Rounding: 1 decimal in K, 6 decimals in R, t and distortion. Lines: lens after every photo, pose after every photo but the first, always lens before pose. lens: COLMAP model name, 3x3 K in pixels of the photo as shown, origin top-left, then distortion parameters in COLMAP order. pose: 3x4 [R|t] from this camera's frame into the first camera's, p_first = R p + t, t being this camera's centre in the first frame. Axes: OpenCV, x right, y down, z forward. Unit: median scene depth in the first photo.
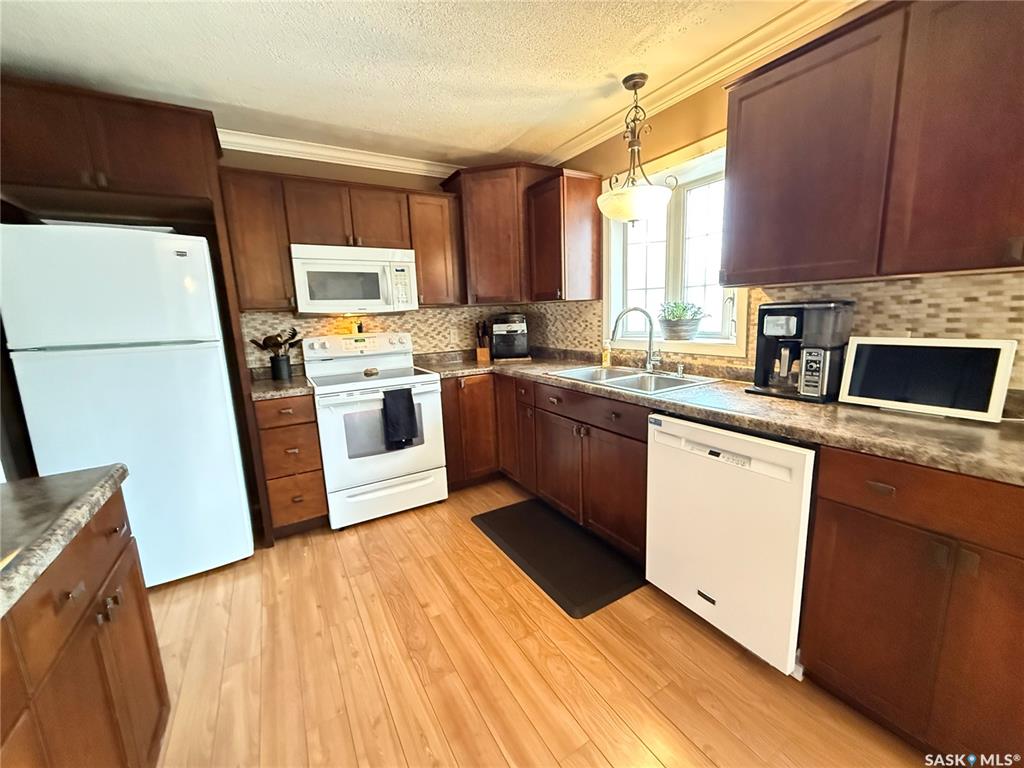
lens RADIAL K [[406.8, 0, 510.1], [0, 406.8, 383.3], [0, 0, 1]] dist [-0.001474, 0.000657]
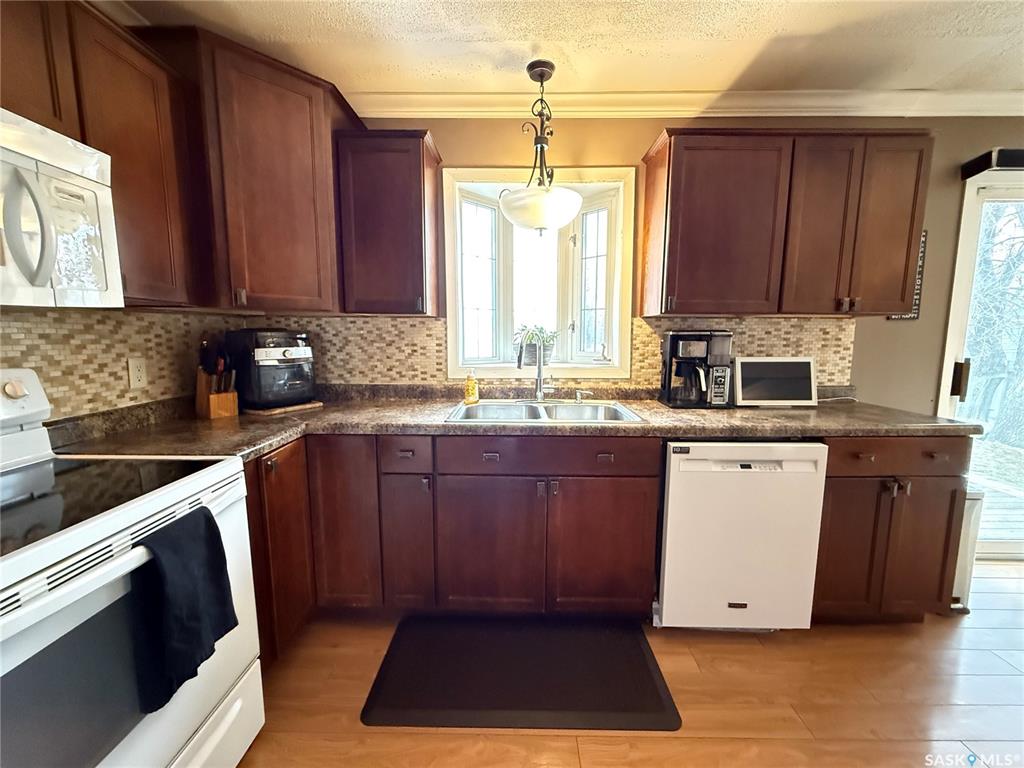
lens RADIAL K [[406.8, 0, 511.9], [0, 406.8, 383.7], [0, 0, 1]] dist [-0.001474, 0.000657]
pose [[0.523162, -0.065301, 0.849728, -0.610307], [0.124142, 0.992264, -0.000177, -0.101988], [-0.843143, 0.105580, 0.527222, 0.795512]]
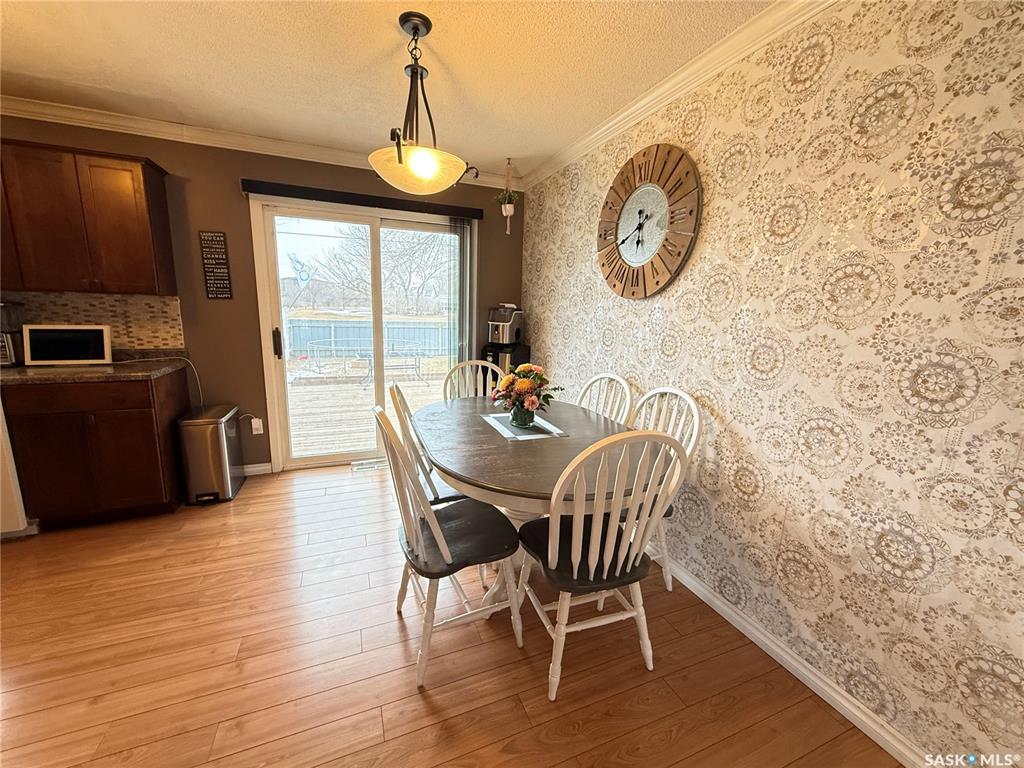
lens RADIAL K [[406.8, 0, 517.9], [0, 406.8, 385.7], [0, 0, 1]] dist [-0.001474, 0.000657]
pose [[0.139379, -0.143016, 0.979857, -0.439483], [0.131121, 0.983468, 0.124892, 0.155957], [-0.981520, 0.111072, 0.155827, -1.000979]]
